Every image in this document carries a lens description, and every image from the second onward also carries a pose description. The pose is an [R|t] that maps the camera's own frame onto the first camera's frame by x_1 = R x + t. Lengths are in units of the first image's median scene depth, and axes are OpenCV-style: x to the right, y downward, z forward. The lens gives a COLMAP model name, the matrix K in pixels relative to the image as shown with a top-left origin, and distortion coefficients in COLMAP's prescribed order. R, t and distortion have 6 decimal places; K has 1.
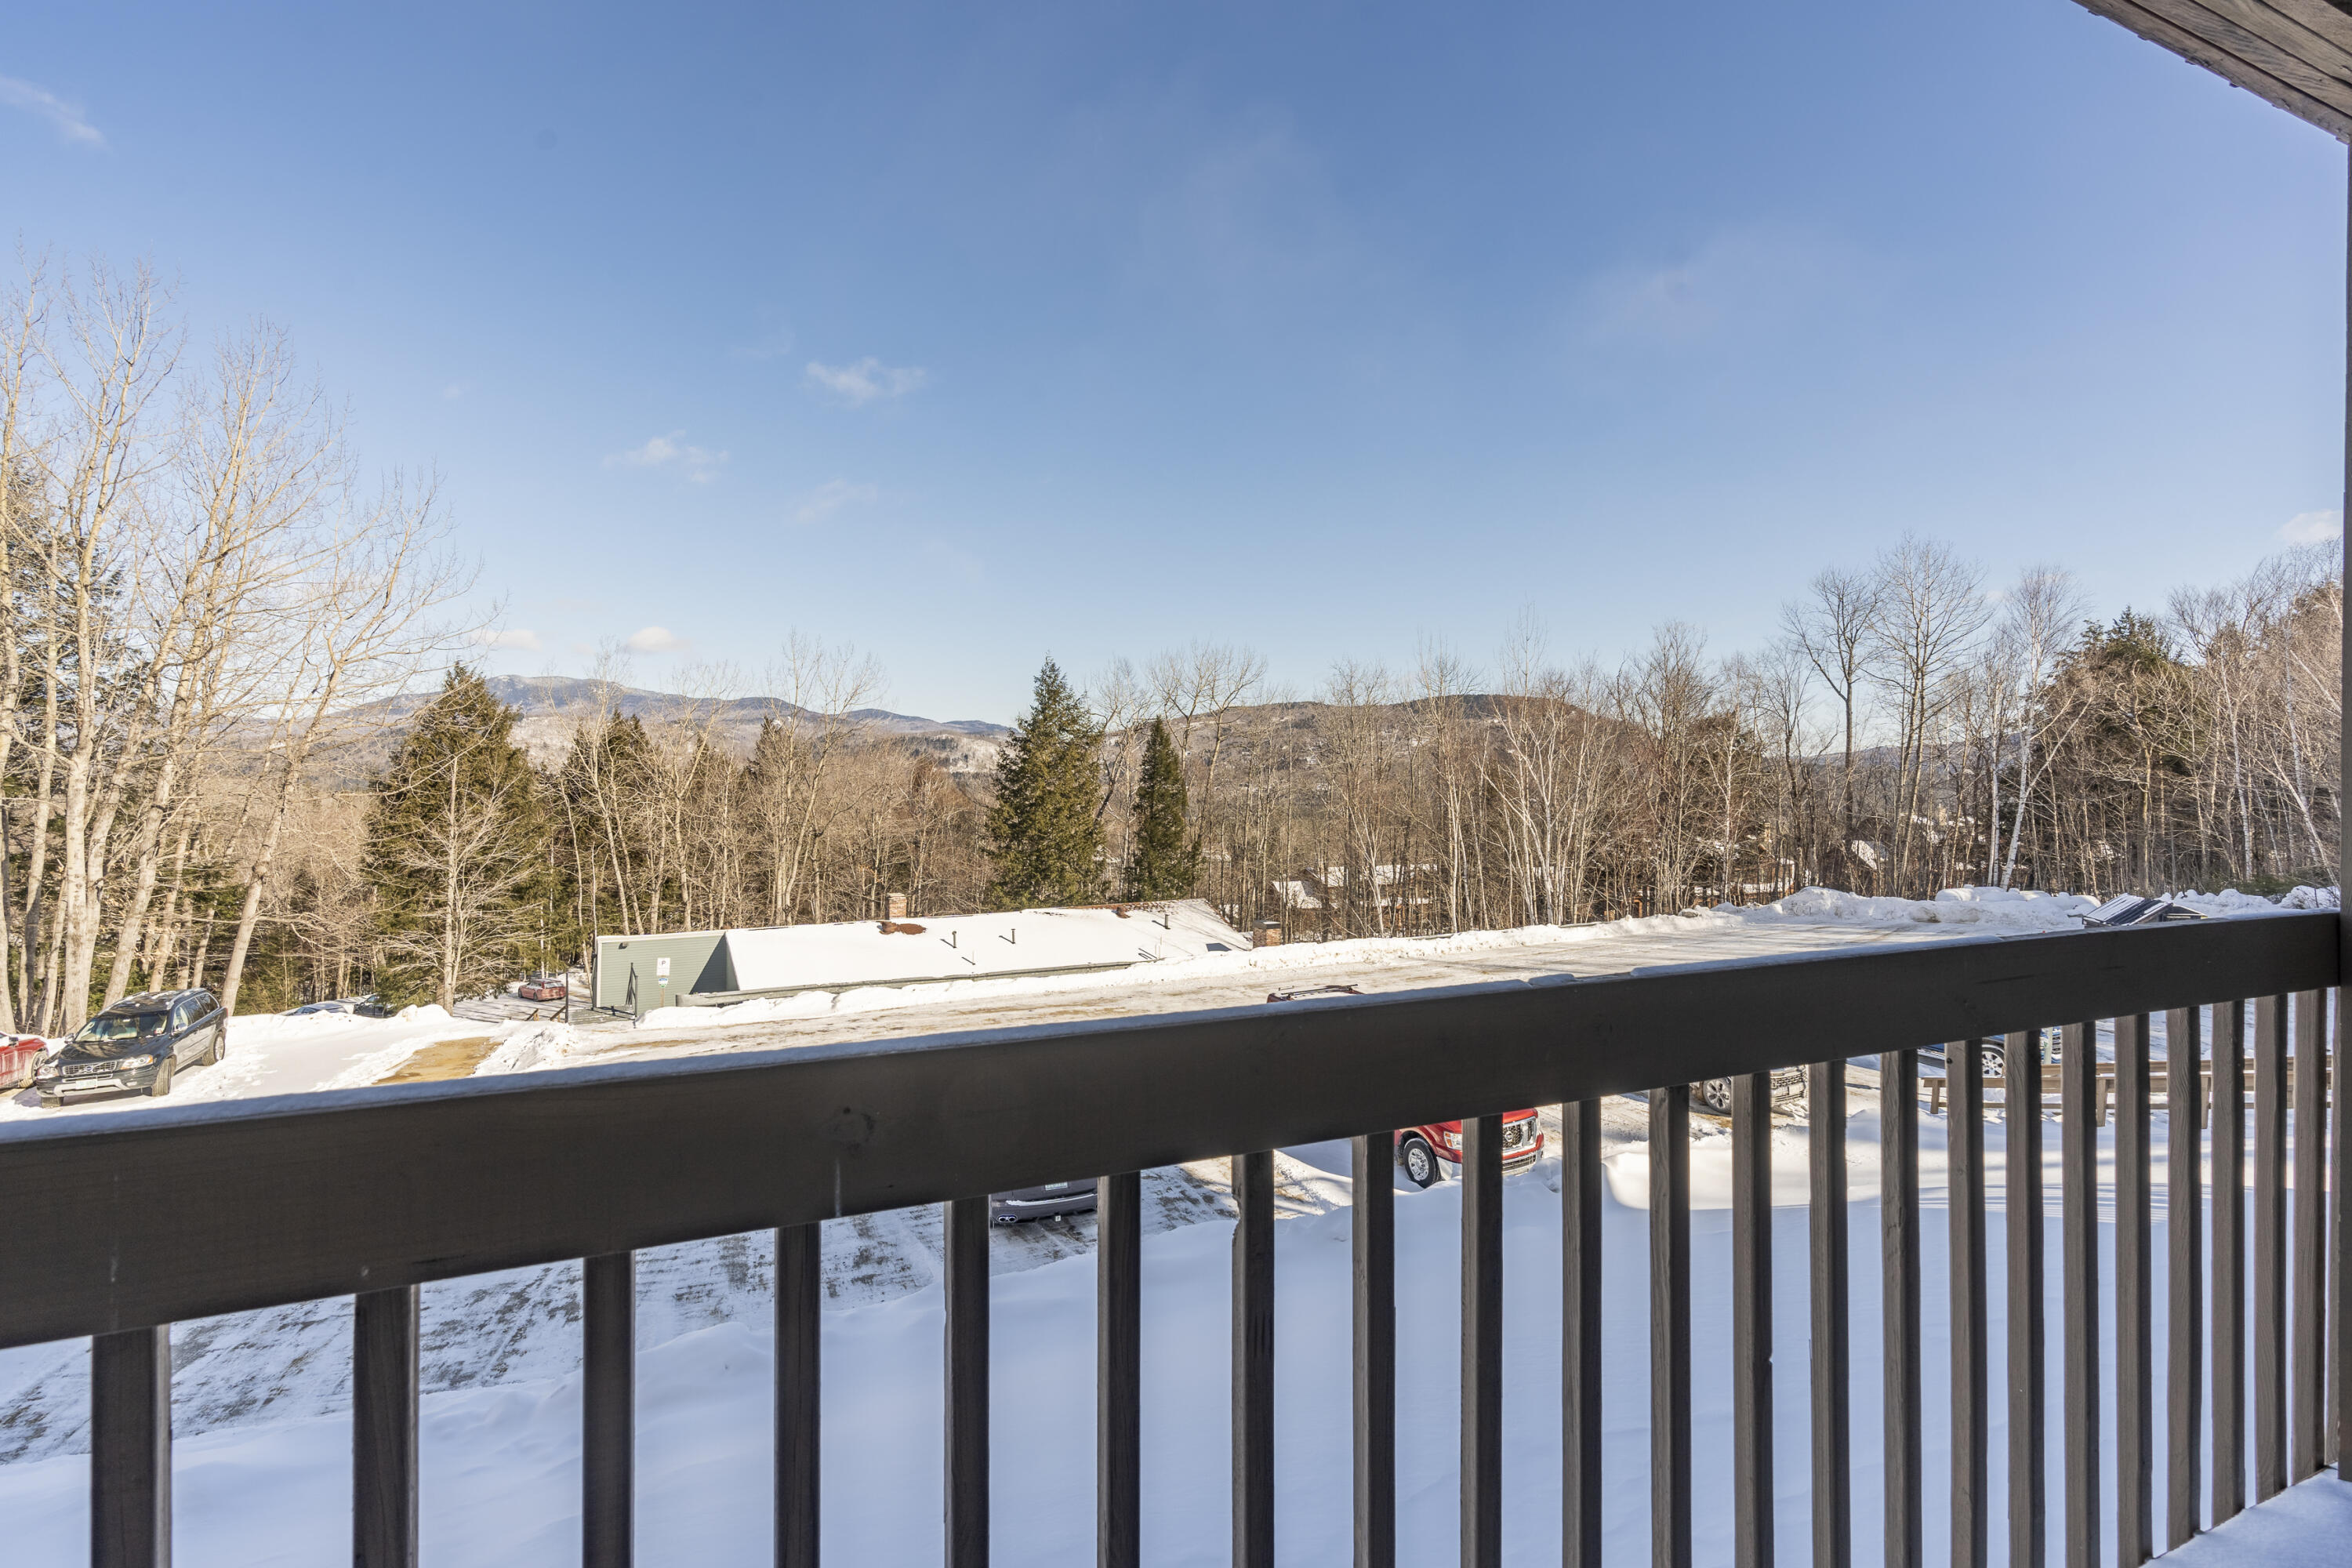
lens RADIAL K [[1061.7, 0, 1178.2], [0, 1061.7, 765.3], [0, 0, 1]] dist [-0.012251, 0.004569]
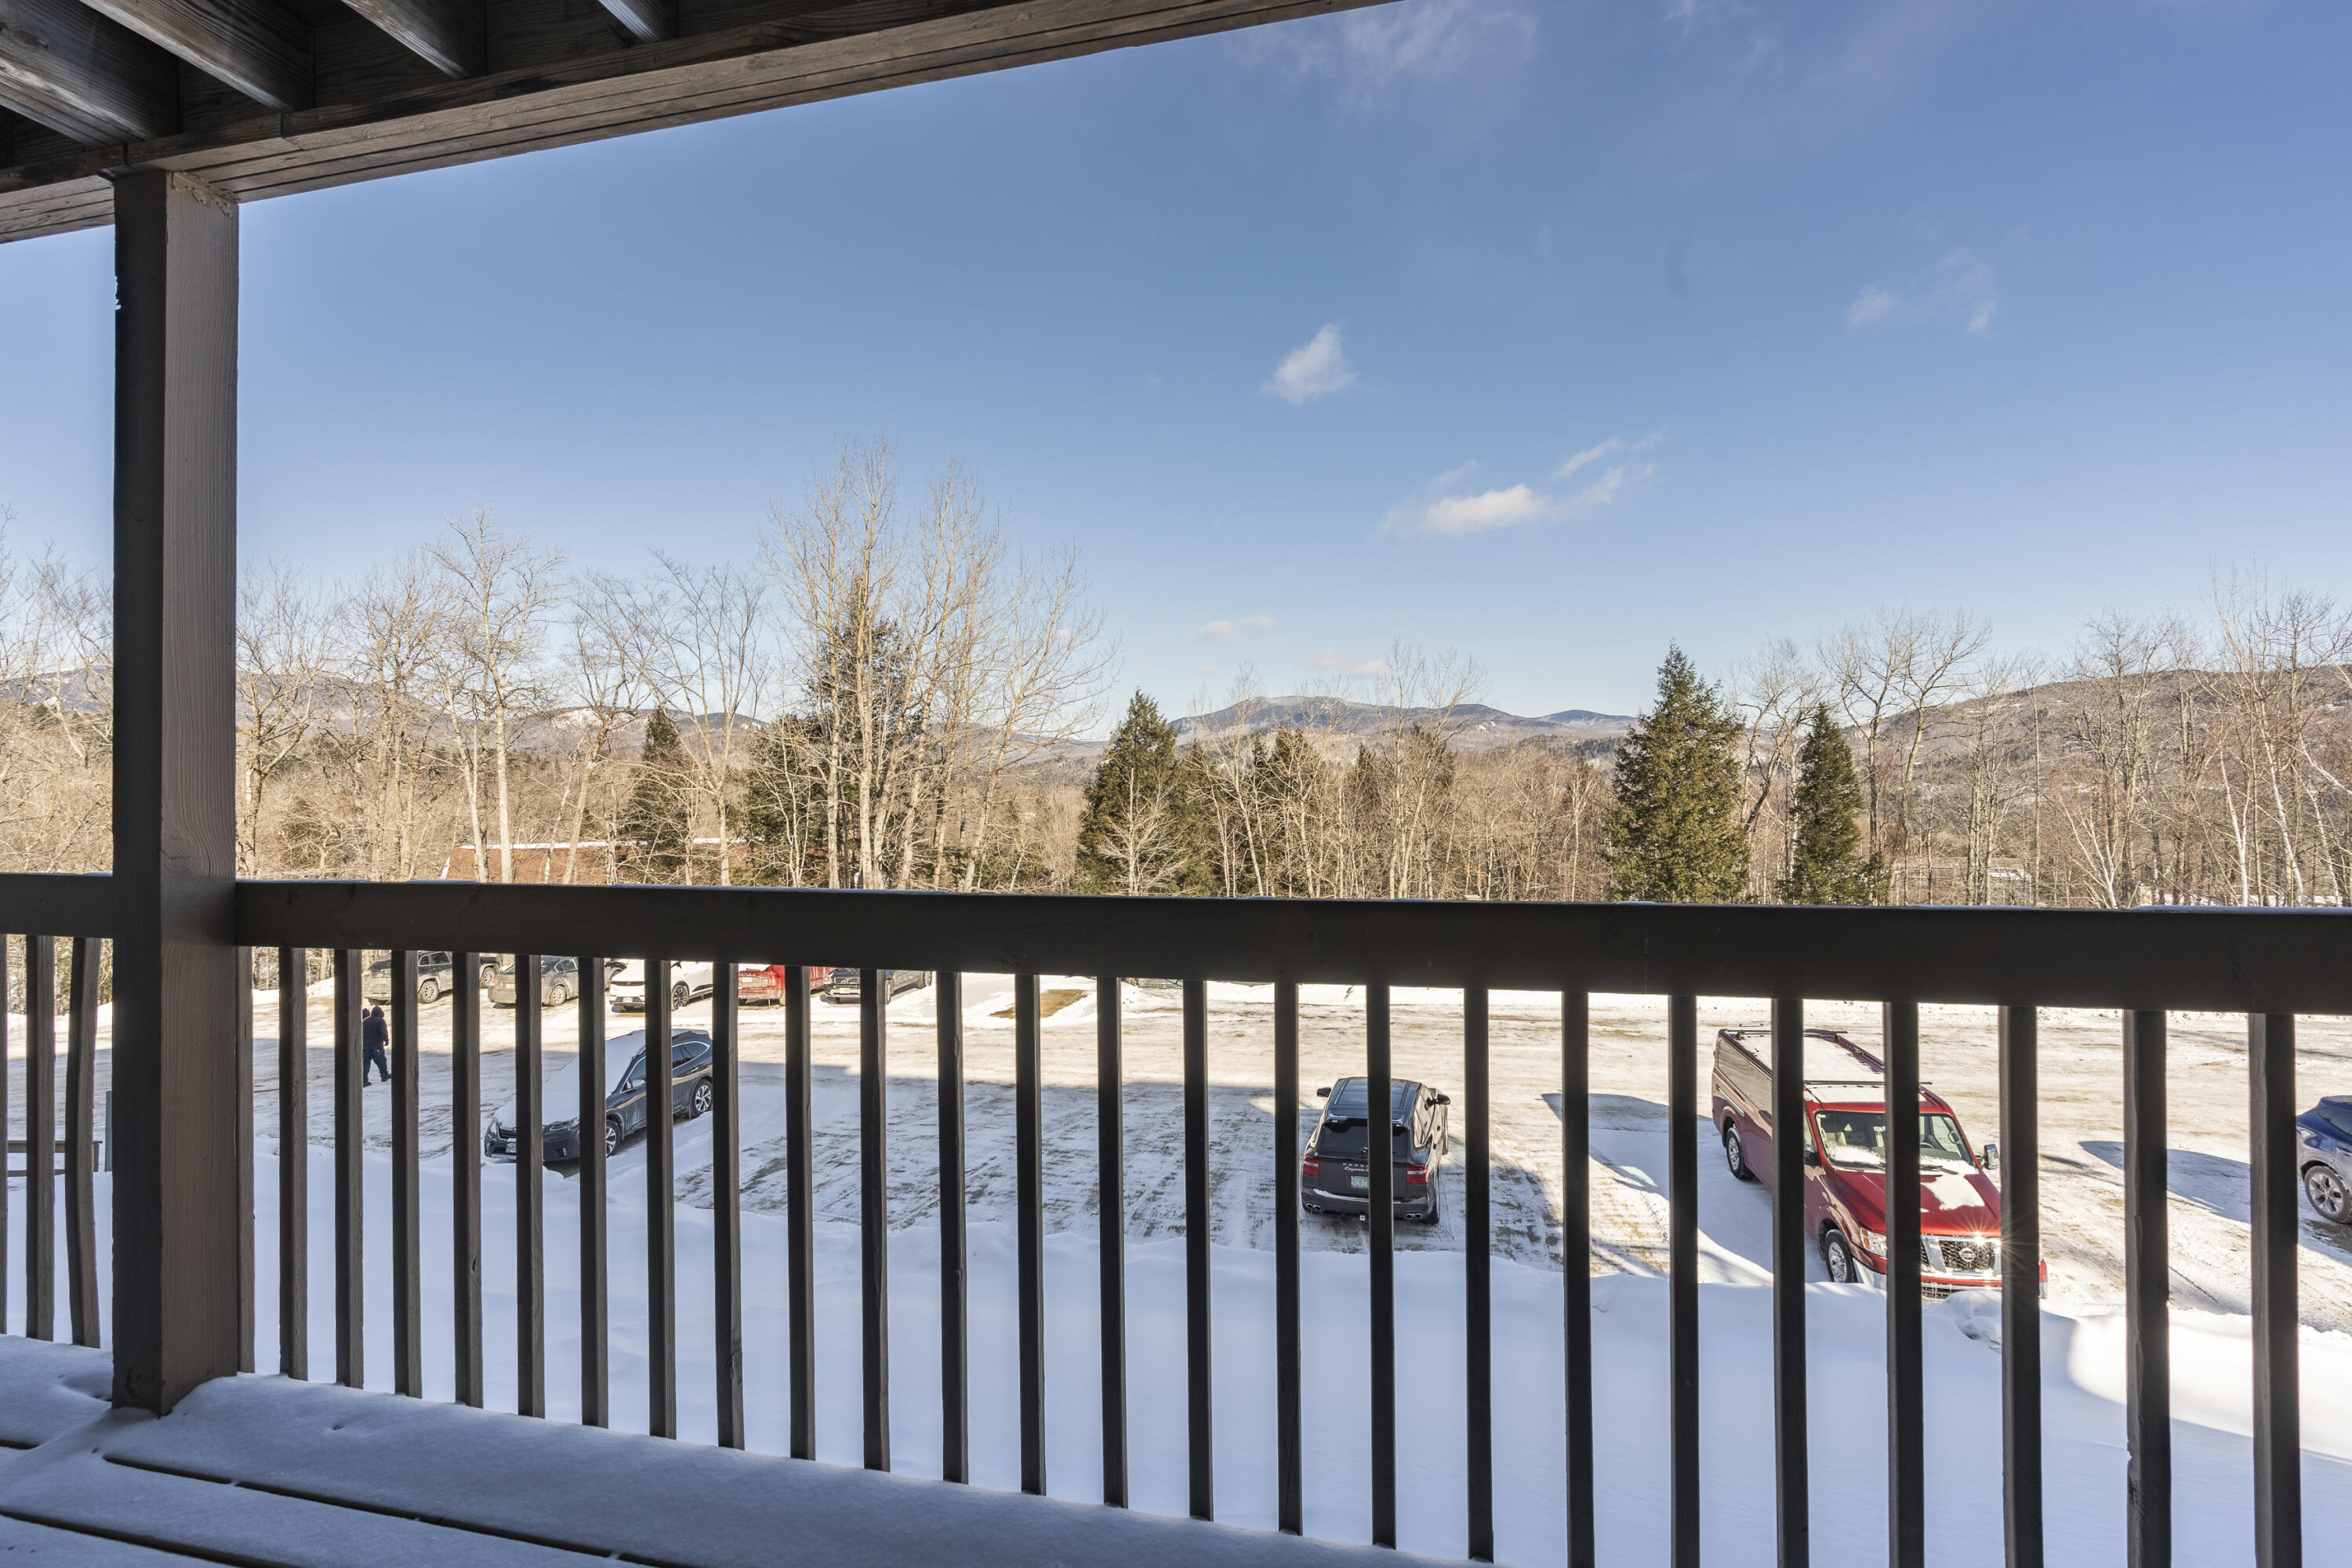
lens RADIAL K [[1061.7, 0, 1178.2], [0, 1061.7, 765.3], [0, 0, 1]] dist [-0.012251, 0.004569]
pose [[0.803695, -0.021339, -0.594658, 0.103347], [0.019186, 0.999766, -0.009946, 0.002416], [0.594732, -0.003416, 0.803917, 0.028509]]
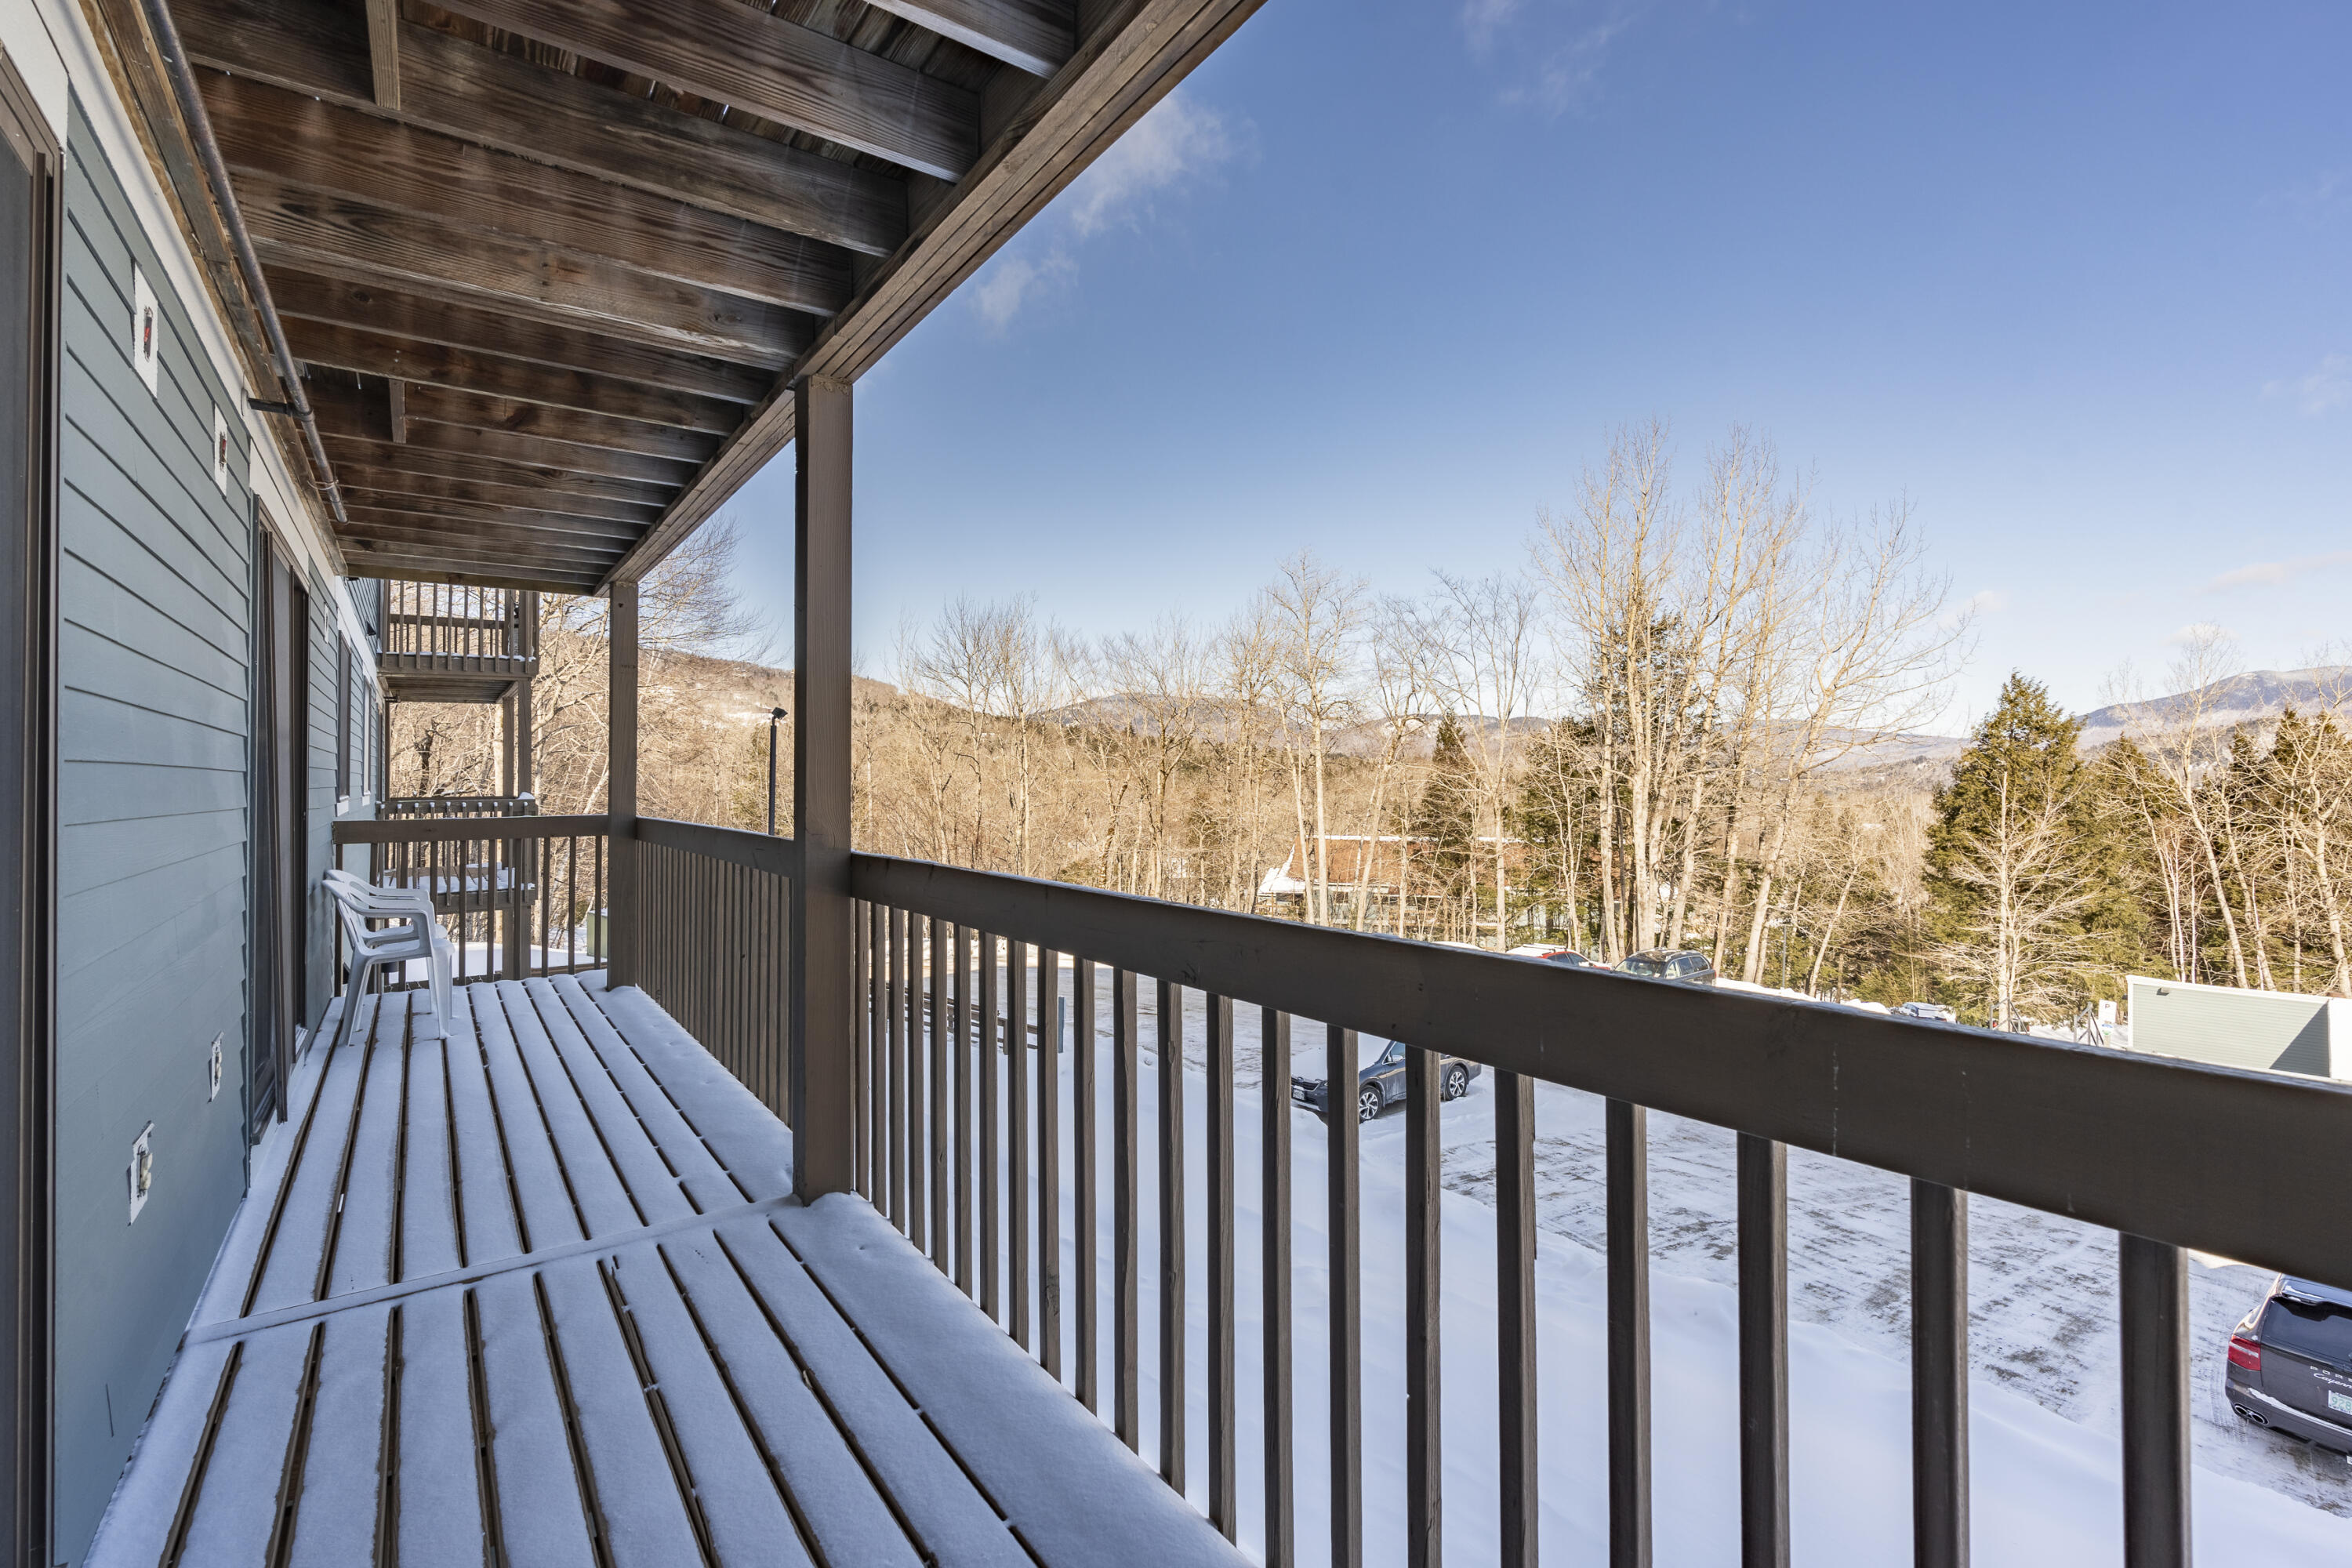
lens RADIAL K [[1061.7, 0, 1178.2], [0, 1061.7, 765.3], [0, 0, 1]] dist [-0.012251, 0.004569]
pose [[0.209835, -0.023099, -0.977464, 0.112166], [0.007054, 0.999731, -0.022110, 0.002390], [0.977711, -0.002256, 0.209941, 0.046459]]
